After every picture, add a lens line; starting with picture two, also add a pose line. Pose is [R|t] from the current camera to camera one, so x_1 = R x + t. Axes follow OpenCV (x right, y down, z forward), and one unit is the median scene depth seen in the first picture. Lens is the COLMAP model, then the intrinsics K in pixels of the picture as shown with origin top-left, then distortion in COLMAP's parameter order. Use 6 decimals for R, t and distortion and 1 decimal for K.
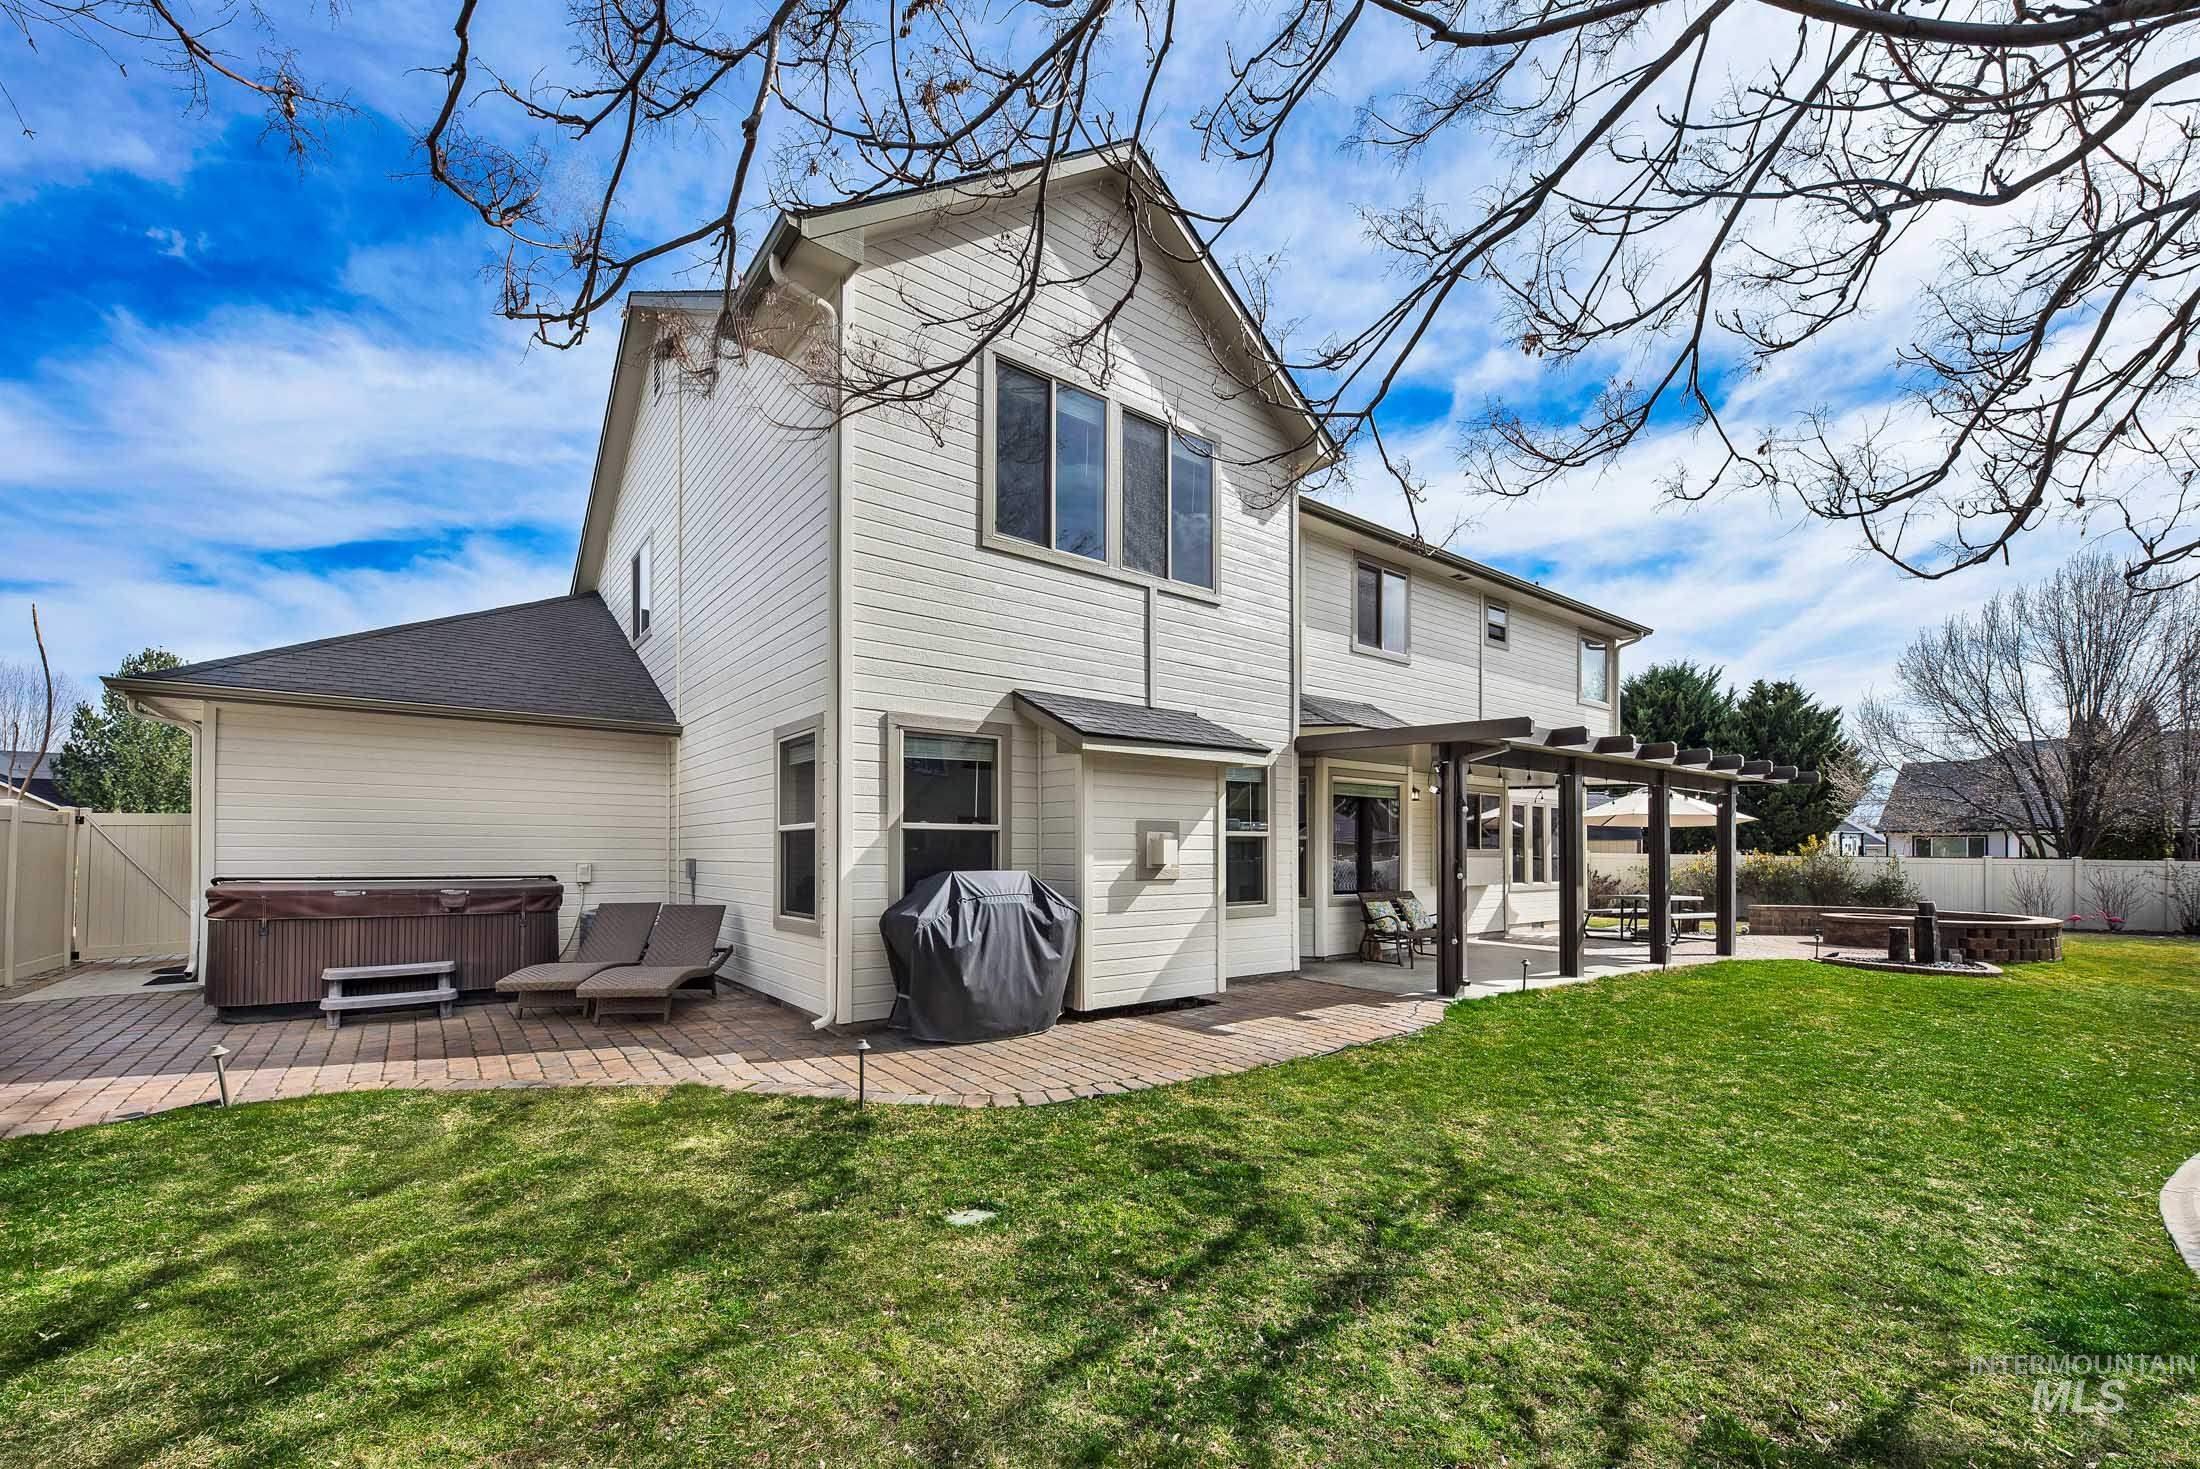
lens RADIAL K [[876.5, 0, 1106.1], [0, 876.5, 841.2], [0, 0, 1]] dist [0.010026, -0.005646]
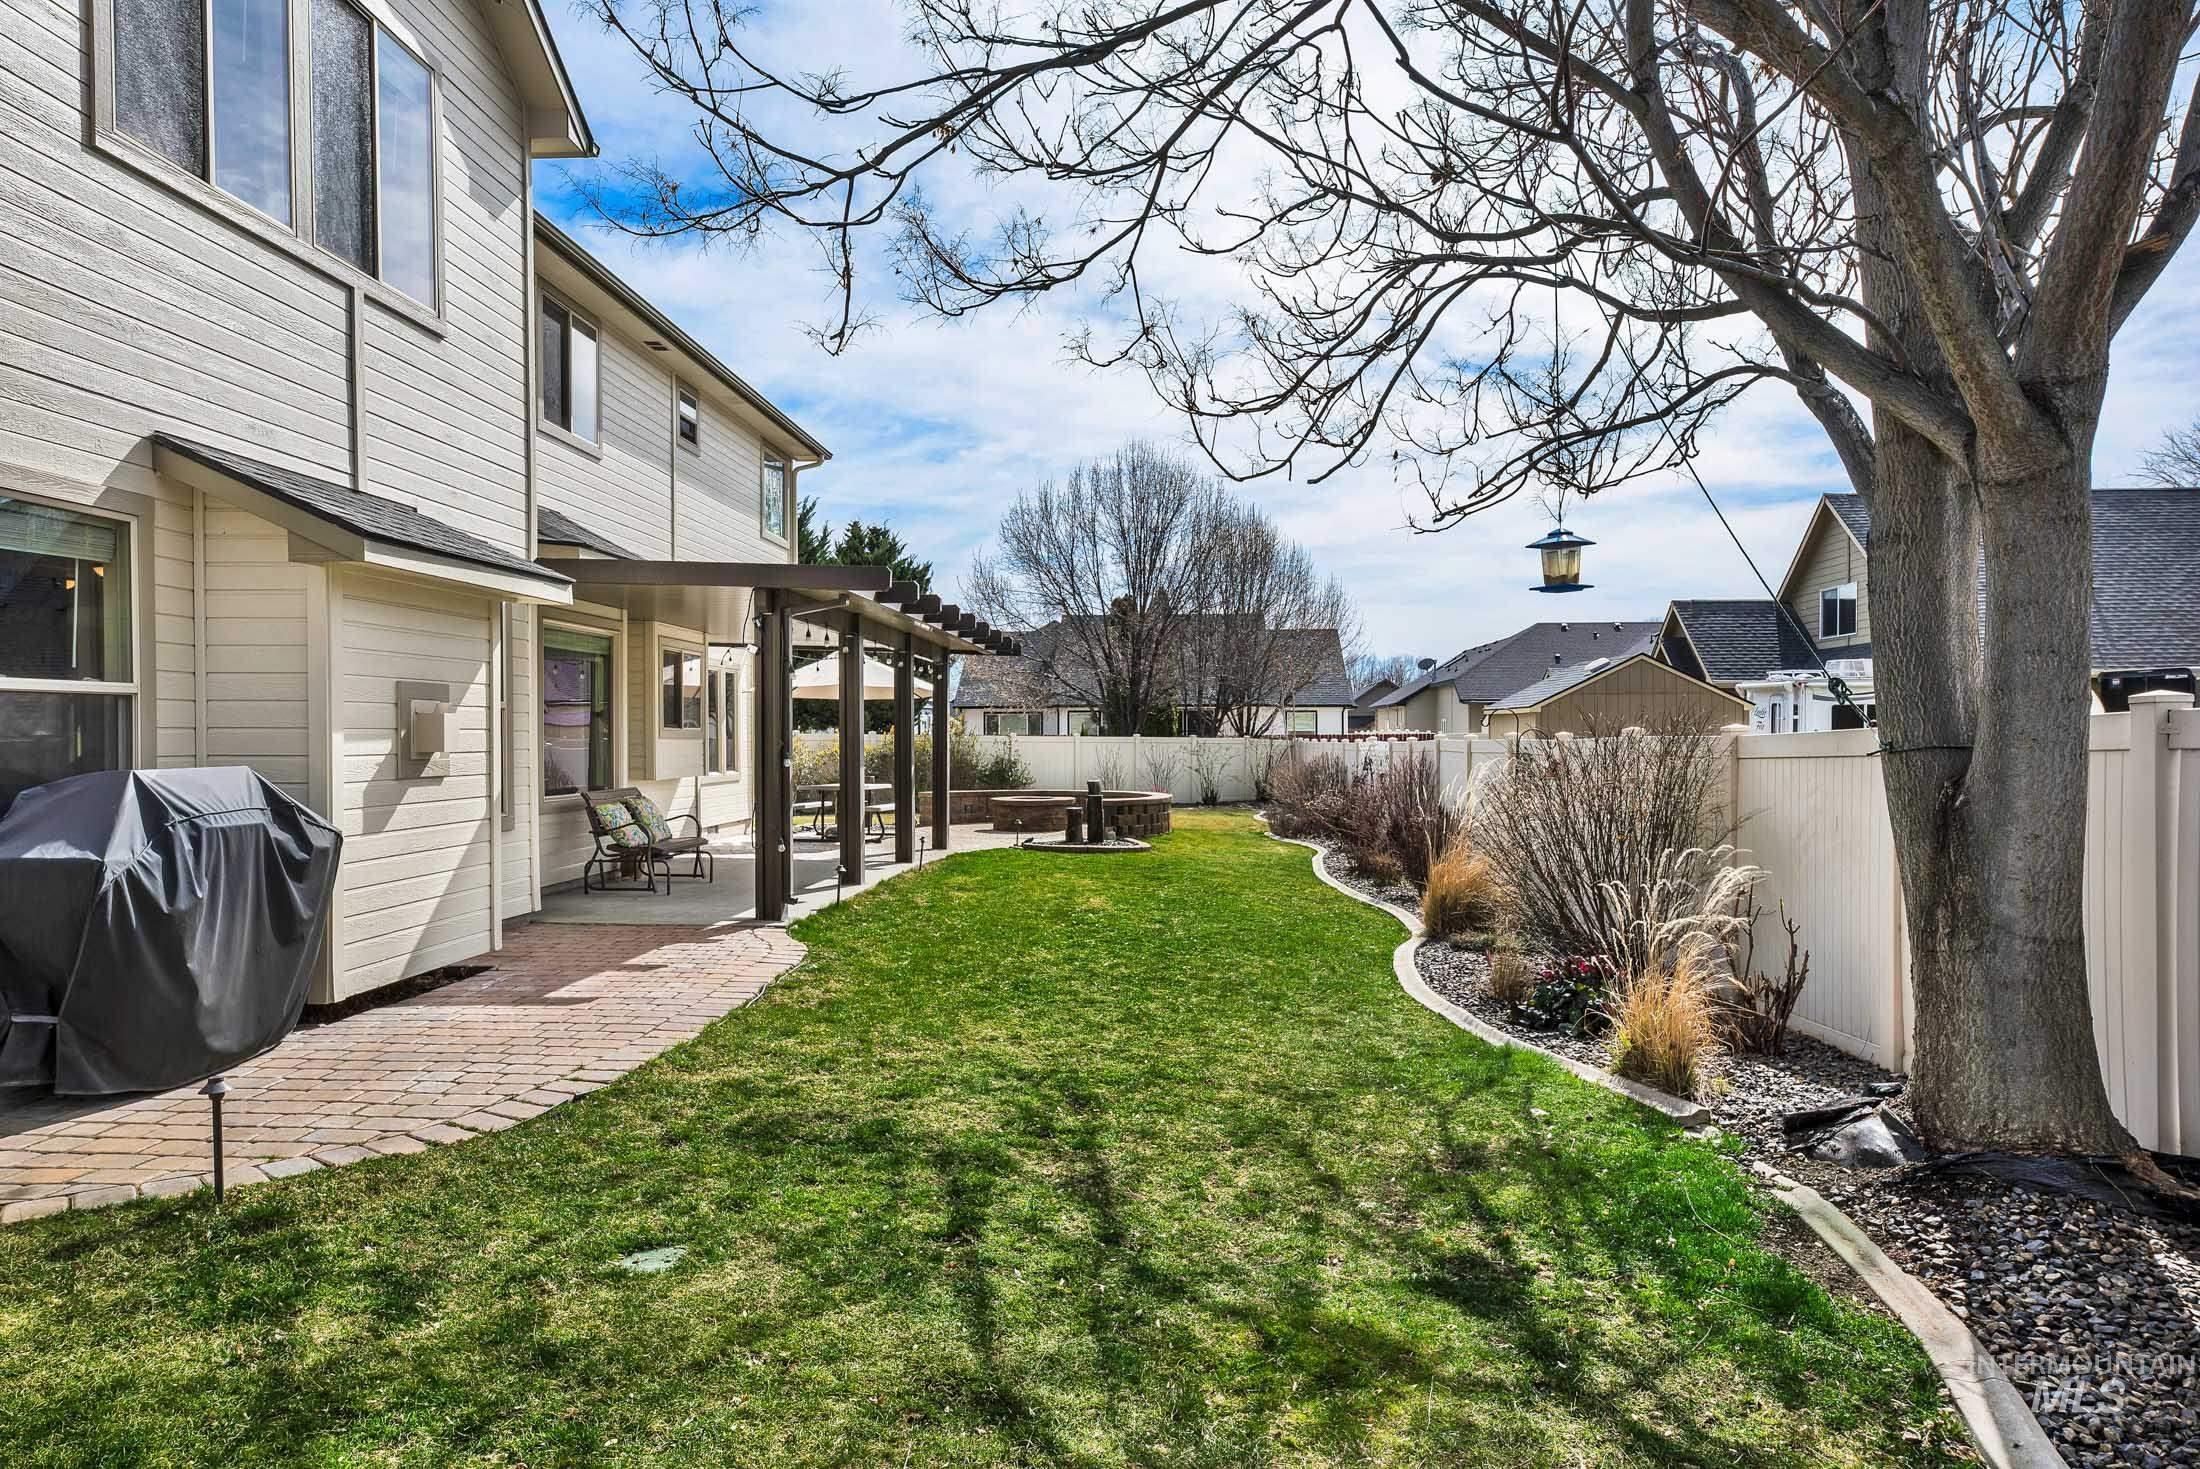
lens RADIAL K [[1345.6, 0, 1100.0], [0, 1345.6, 734.5], [0, 0, 1]] dist [0.004074, 0.001205]
pose [[0.653099, -0.004196, 0.757261, -0.176380], [-0.007067, 0.999907, 0.011635, -0.000606], [-0.757240, -0.012951, 0.653009, 0.009658]]
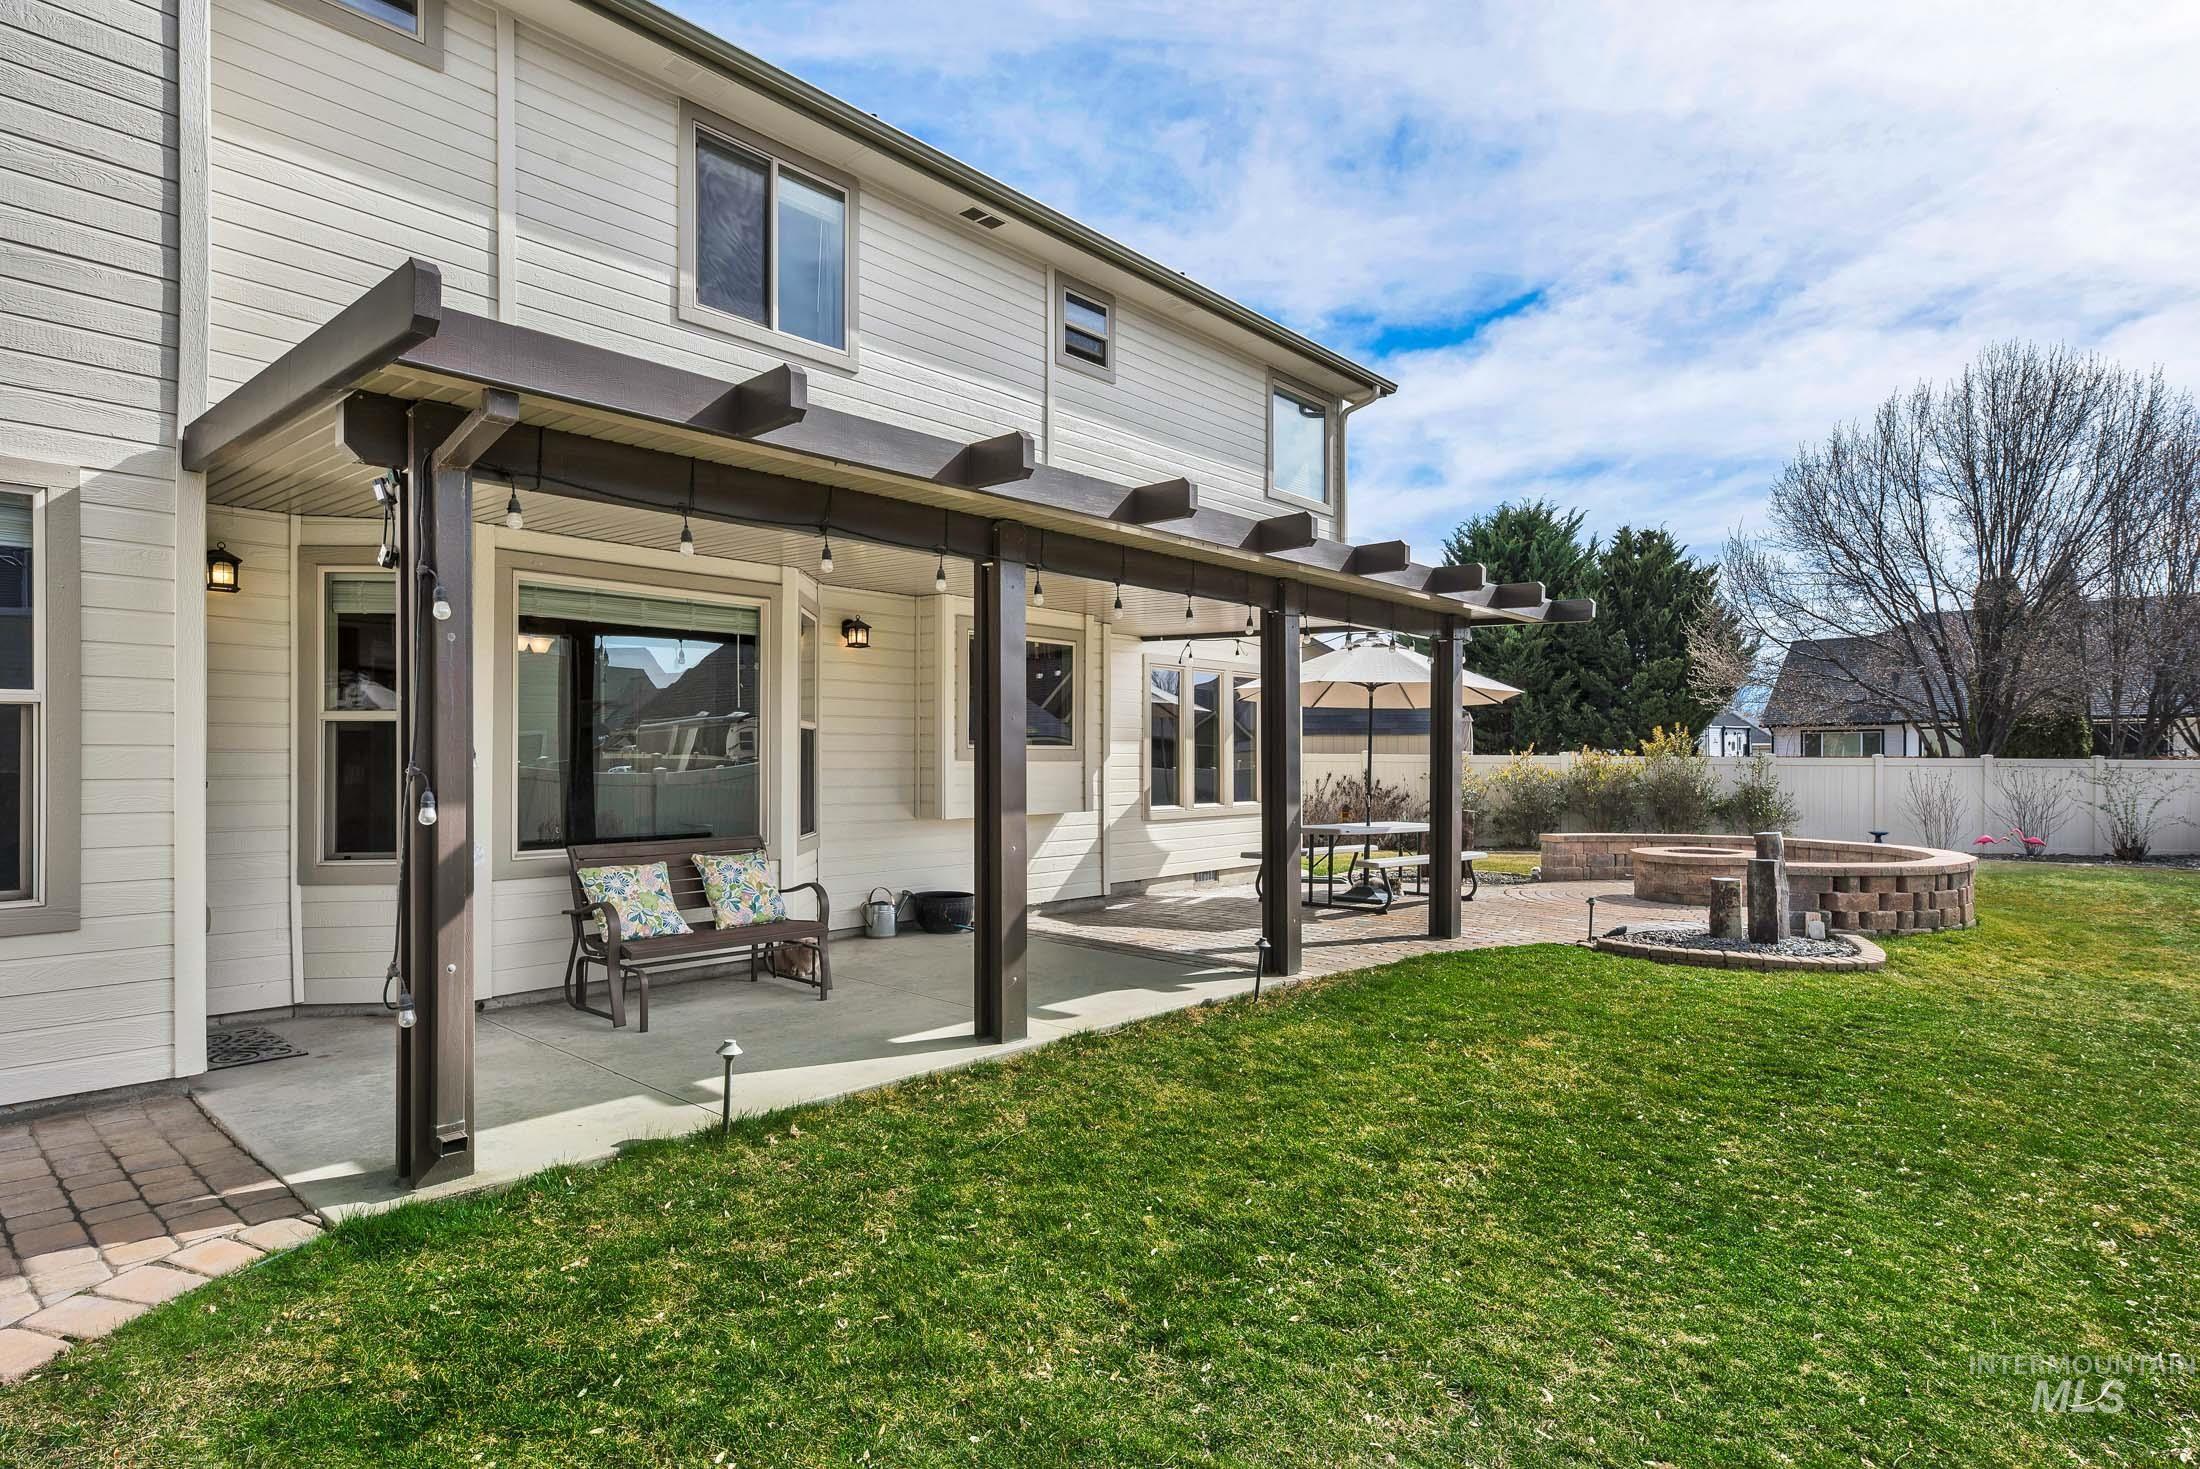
lens RADIAL K [[1136.3, 0, 1094.6], [0, 1136.3, 755.1], [0, 0, 1]] dist [0.022814, 0.000333]
pose [[0.983786, -0.006122, 0.179243, 0.318574], [0.004294, 0.999935, 0.010582, 0.007450], [-0.179296, -0.009641, 0.983748, 0.300612]]
